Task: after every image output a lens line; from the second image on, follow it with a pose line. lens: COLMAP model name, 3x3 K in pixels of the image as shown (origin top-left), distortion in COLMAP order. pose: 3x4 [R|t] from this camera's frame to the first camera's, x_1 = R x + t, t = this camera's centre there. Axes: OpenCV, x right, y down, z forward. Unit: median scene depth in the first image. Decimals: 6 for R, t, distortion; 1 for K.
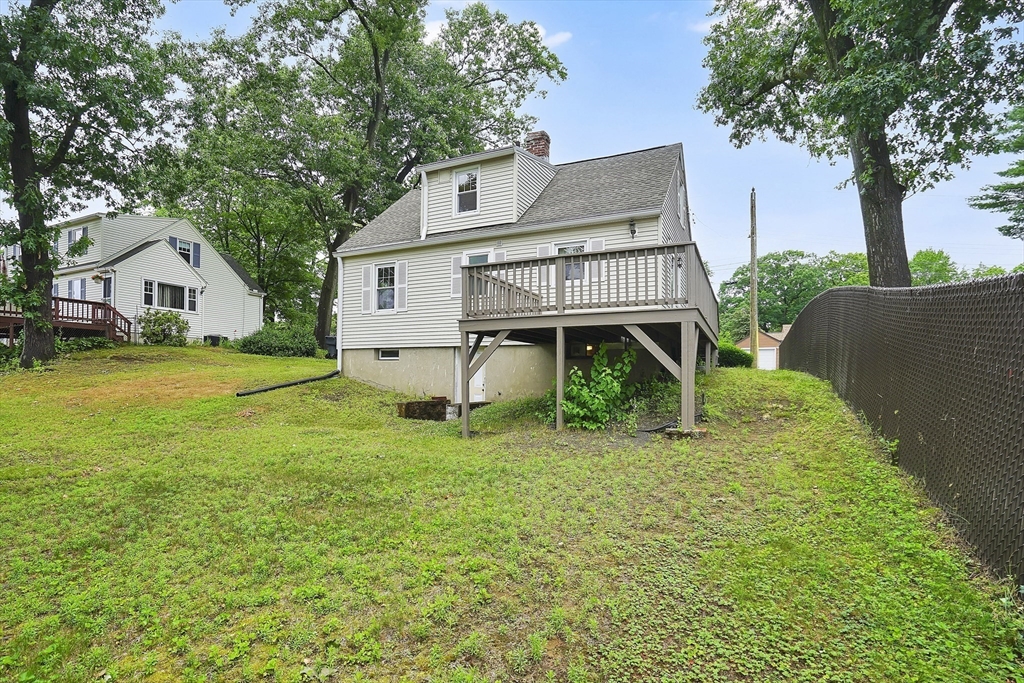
lens RADIAL K [[467.8, 0, 499.4], [0, 467.8, 368.7], [0, 0, 1]] dist [-0.025025, 0.002284]
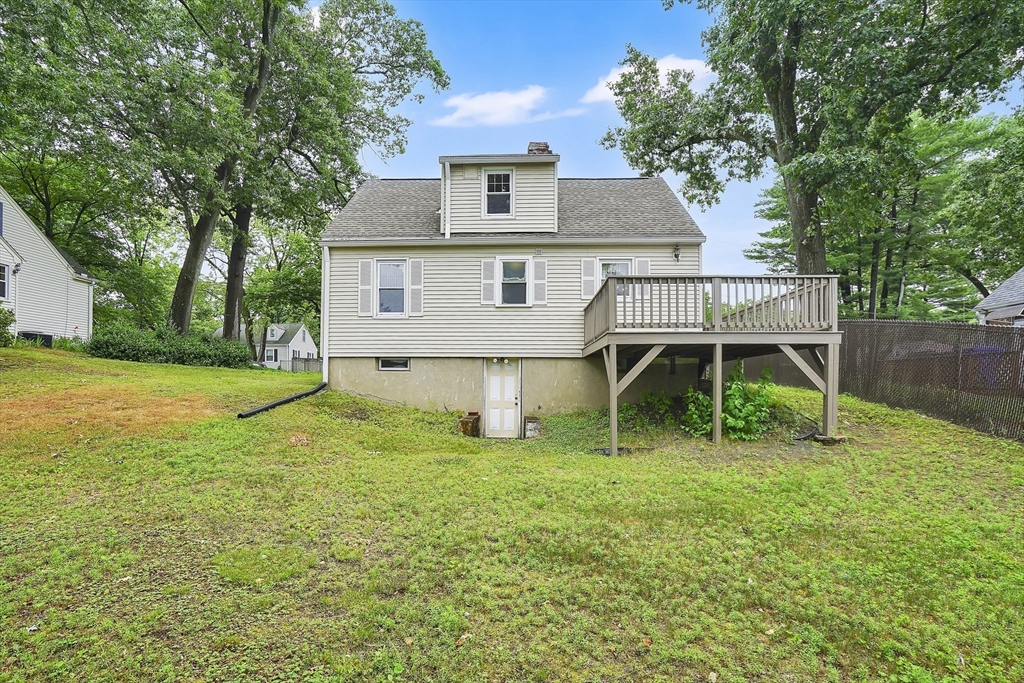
lens RADIAL K [[467.8, 0, 503.9], [0, 467.8, 376.1], [0, 0, 1]] dist [-0.025025, 0.002284]
pose [[0.926488, 0.007848, 0.376242, -0.398612], [-0.005287, 0.999955, -0.007838, -0.003250], [-0.376286, 0.005273, 0.926488, 0.123819]]
